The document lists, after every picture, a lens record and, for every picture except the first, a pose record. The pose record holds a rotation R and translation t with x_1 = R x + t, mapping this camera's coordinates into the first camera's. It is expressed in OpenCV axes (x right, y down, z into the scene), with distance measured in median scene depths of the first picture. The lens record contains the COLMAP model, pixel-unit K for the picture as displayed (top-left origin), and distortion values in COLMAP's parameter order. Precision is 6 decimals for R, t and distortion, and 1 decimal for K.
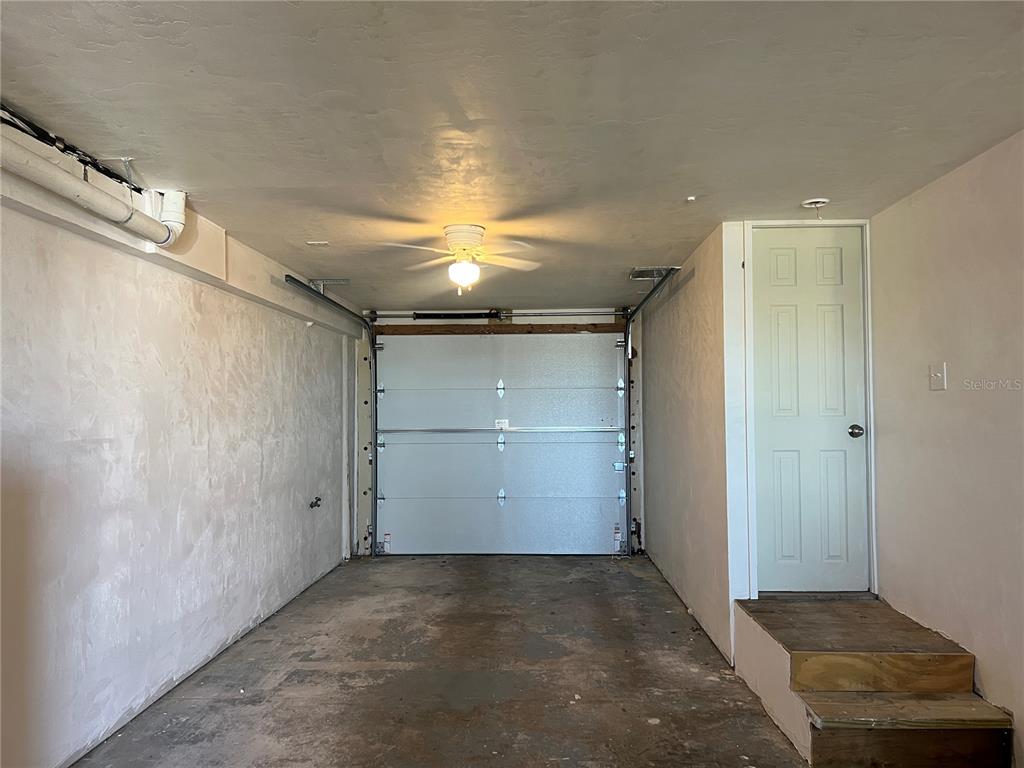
lens RADIAL K [[772.2, 0, 513.0], [0, 772.2, 390.3], [0, 0, 1]] dist [0.064566, -0.069784]
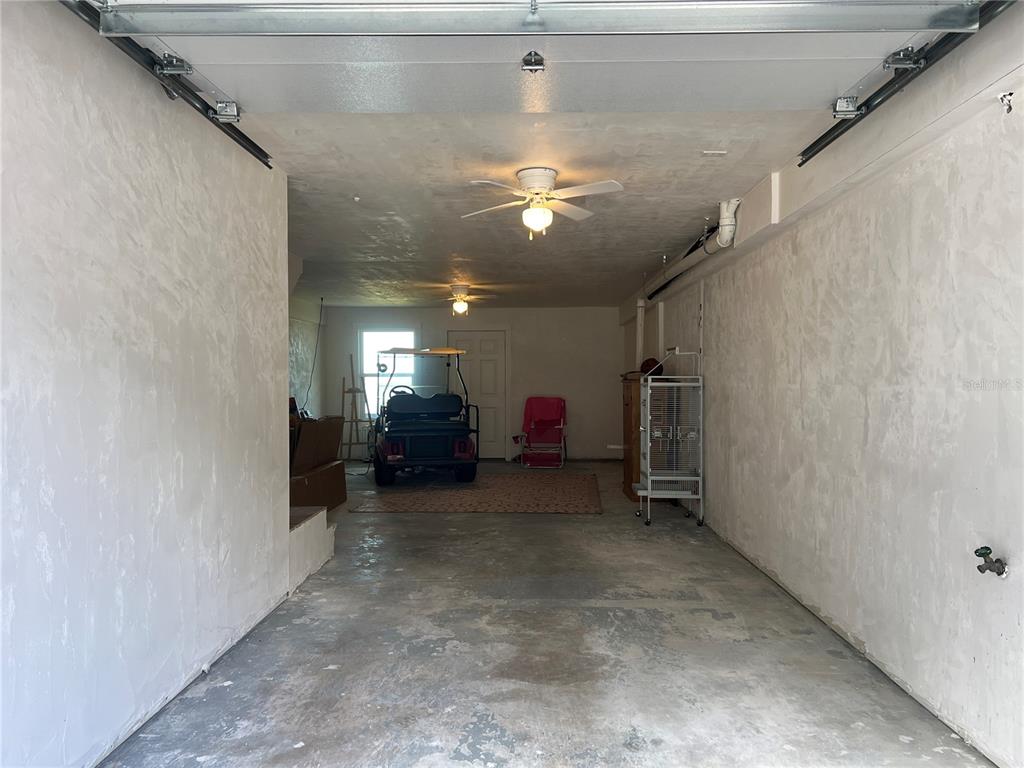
lens RADIAL K [[772.2, 0, 513.0], [0, 772.2, 390.3], [0, 0, 1]] dist [0.064566, -0.069784]
pose [[-0.999890, 0.011070, -0.009855, -0.017437], [0.011225, 0.999813, -0.015756, 0.085123], [0.009679, -0.015865, -0.999827, 1.894535]]
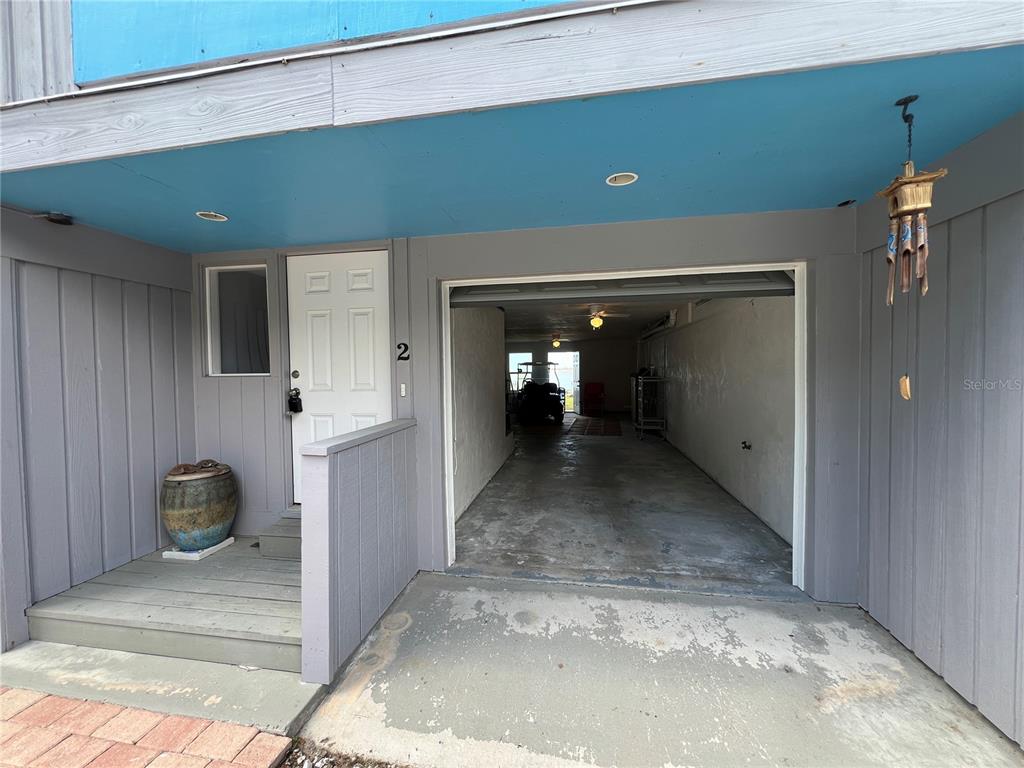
lens RADIAL K [[410.5, 0, 506.6], [0, 410.5, 378.9], [0, 0, 1]] dist [-0.002079, 0.000622]
pose [[-0.989217, 0.017230, 0.145441, 0.040729], [0.016667, 0.999848, -0.005093, 0.045607], [-0.145507, -0.002614, -0.989354, 2.329412]]
